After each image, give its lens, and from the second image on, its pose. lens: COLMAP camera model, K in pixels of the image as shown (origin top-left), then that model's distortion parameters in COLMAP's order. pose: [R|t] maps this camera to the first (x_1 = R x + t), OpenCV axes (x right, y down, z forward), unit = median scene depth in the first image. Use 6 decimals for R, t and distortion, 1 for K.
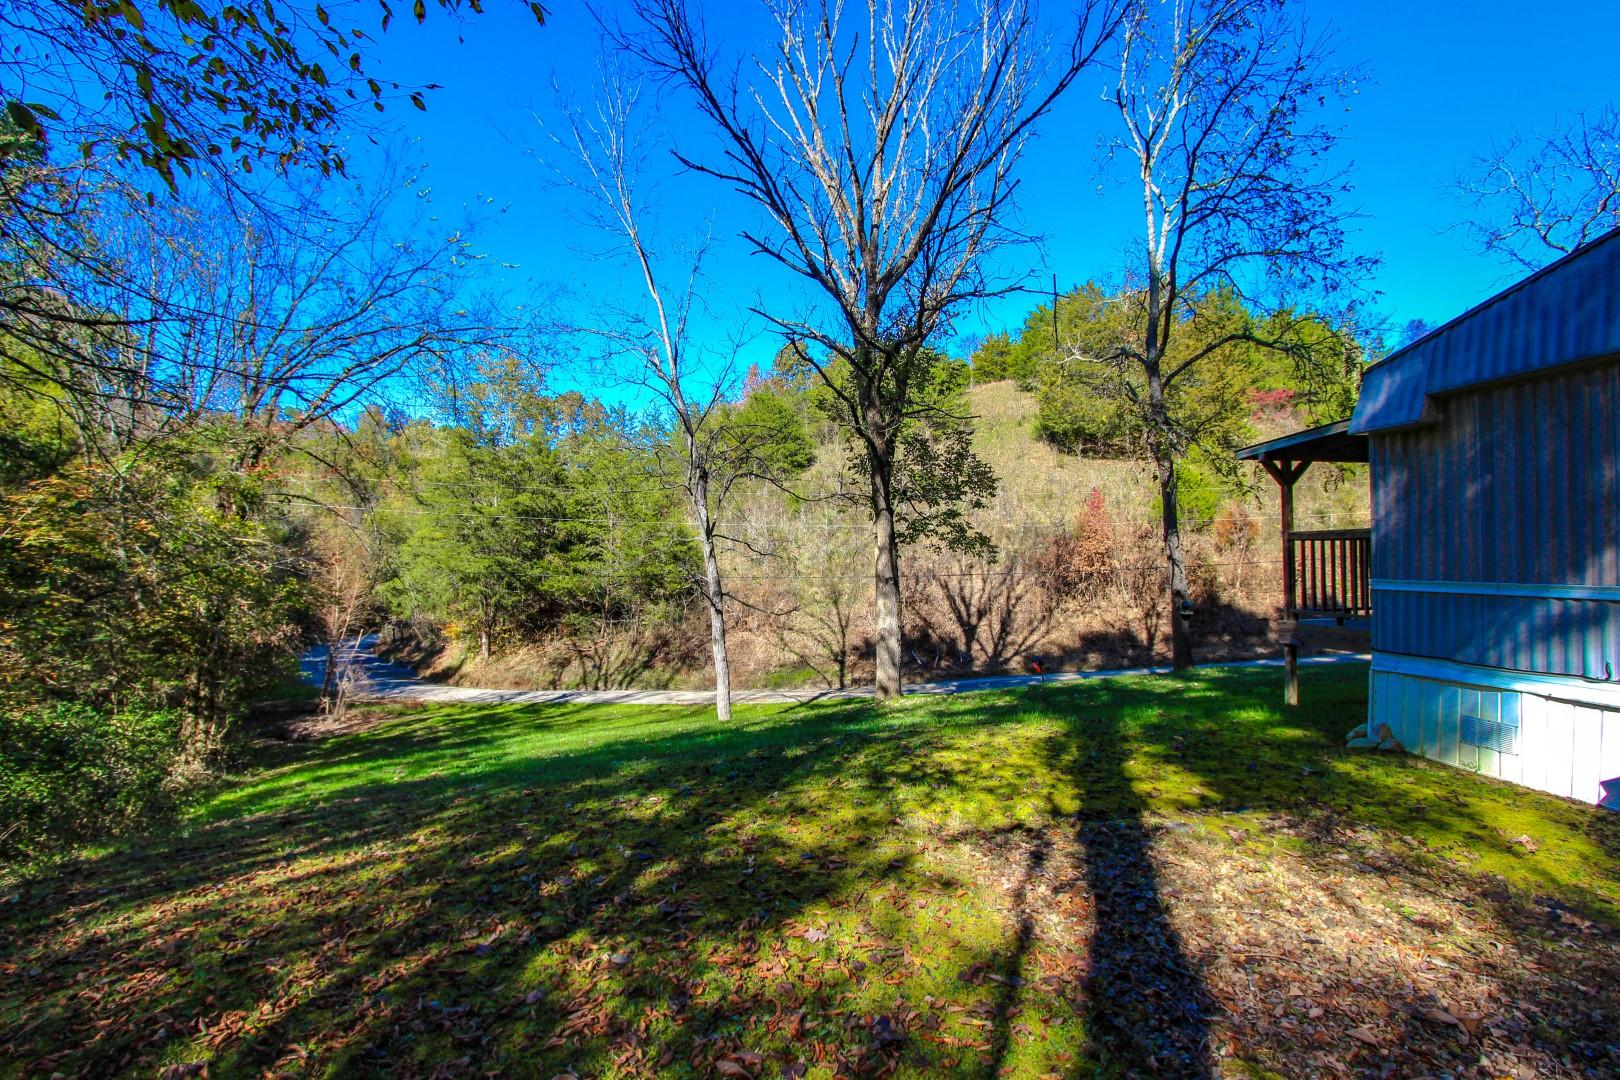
lens RADIAL K [[748.3, 0, 803.4], [0, 748.3, 546.7], [0, 0, 1]] dist [-0.017031, 0.001339]
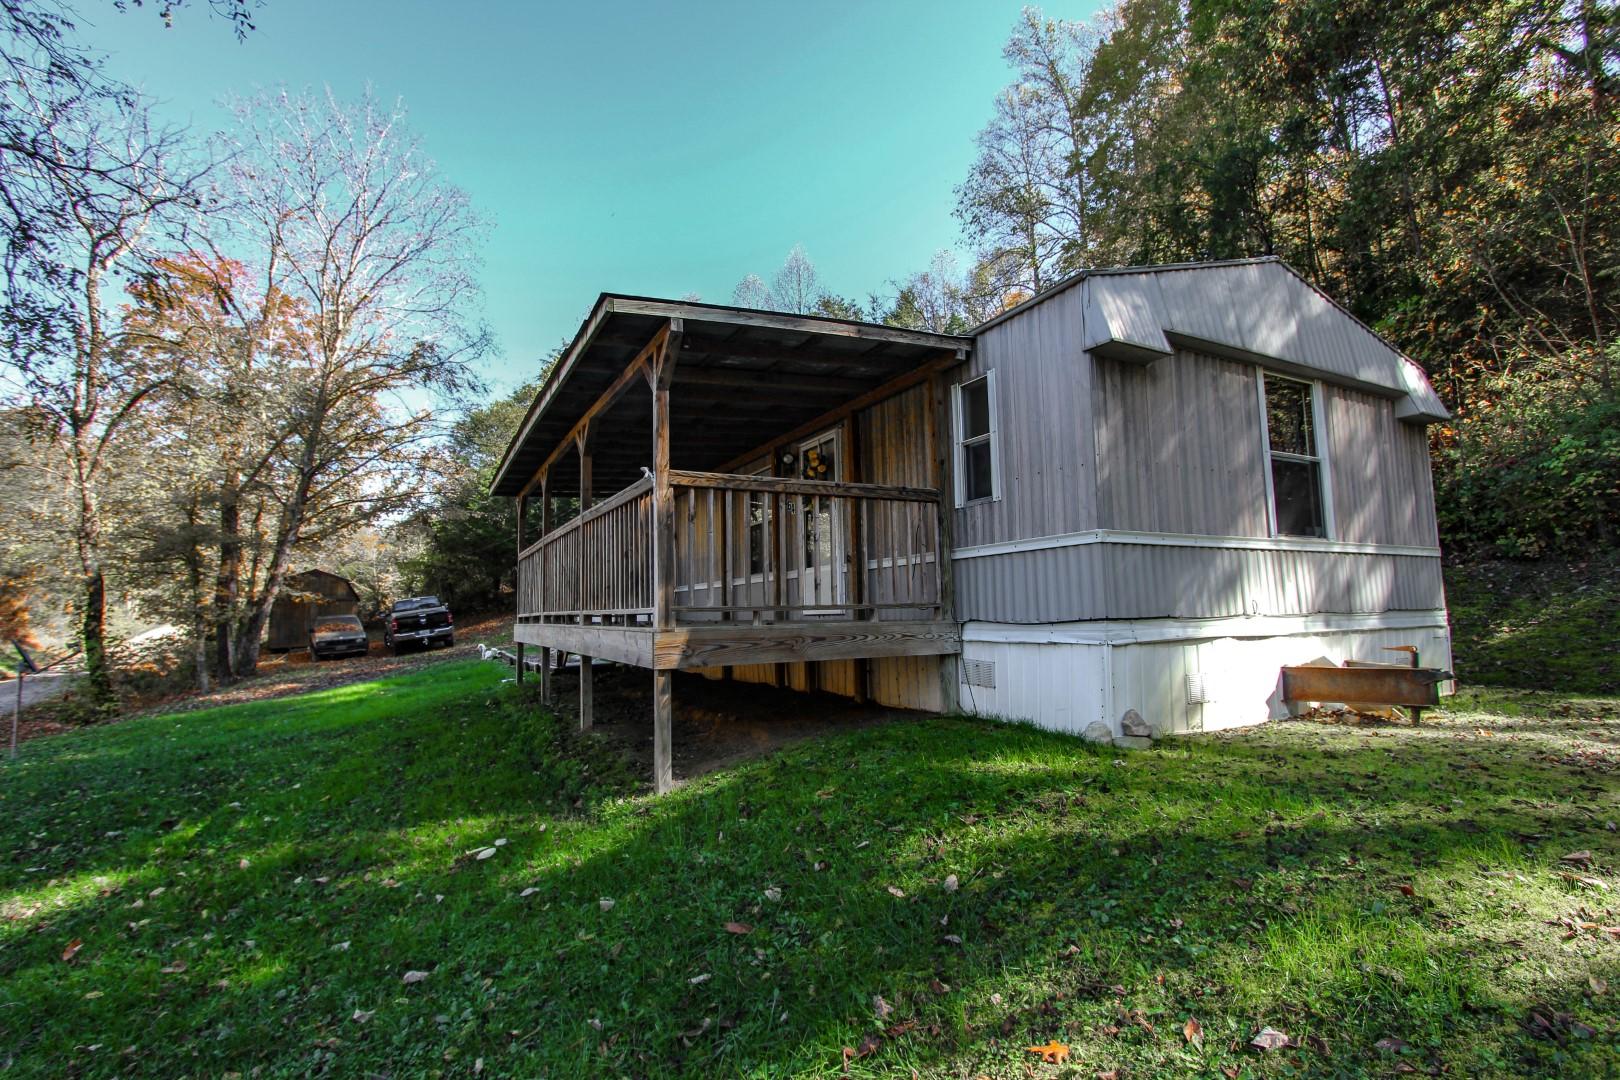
lens RADIAL K [[748.3, 0, 803.4], [0, 748.3, 546.7], [0, 0, 1]] dist [-0.017031, 0.001339]
pose [[-0.313798, 0.091740, 0.945047, 0.088434], [0.008338, 0.995549, -0.093874, 0.093369], [-0.949453, -0.021578, -0.313166, 1.093443]]
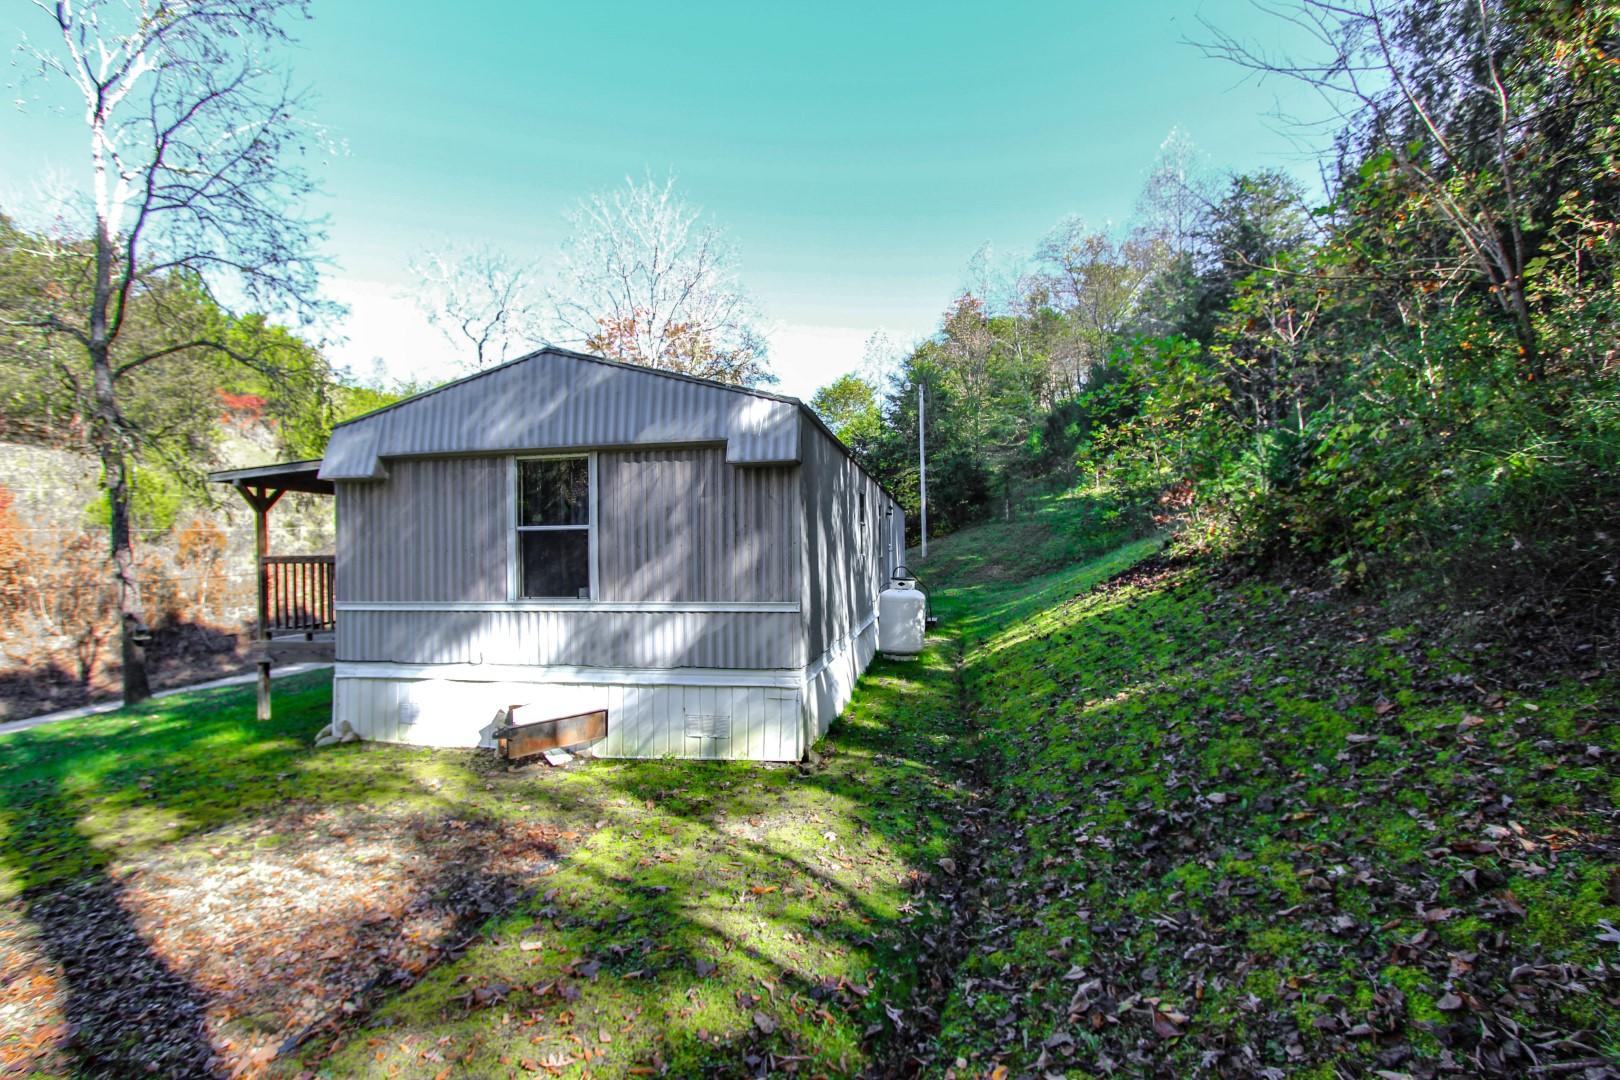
lens RADIAL K [[748.3, 0, 803.4], [0, 748.3, 546.7], [0, 0, 1]] dist [-0.017031, 0.001339]
pose [[0.349933, 0.012067, 0.936697, -0.065674], [-0.003482, 0.999927, -0.011581, -0.023624], [-0.936768, 0.000791, 0.349949, -0.088093]]
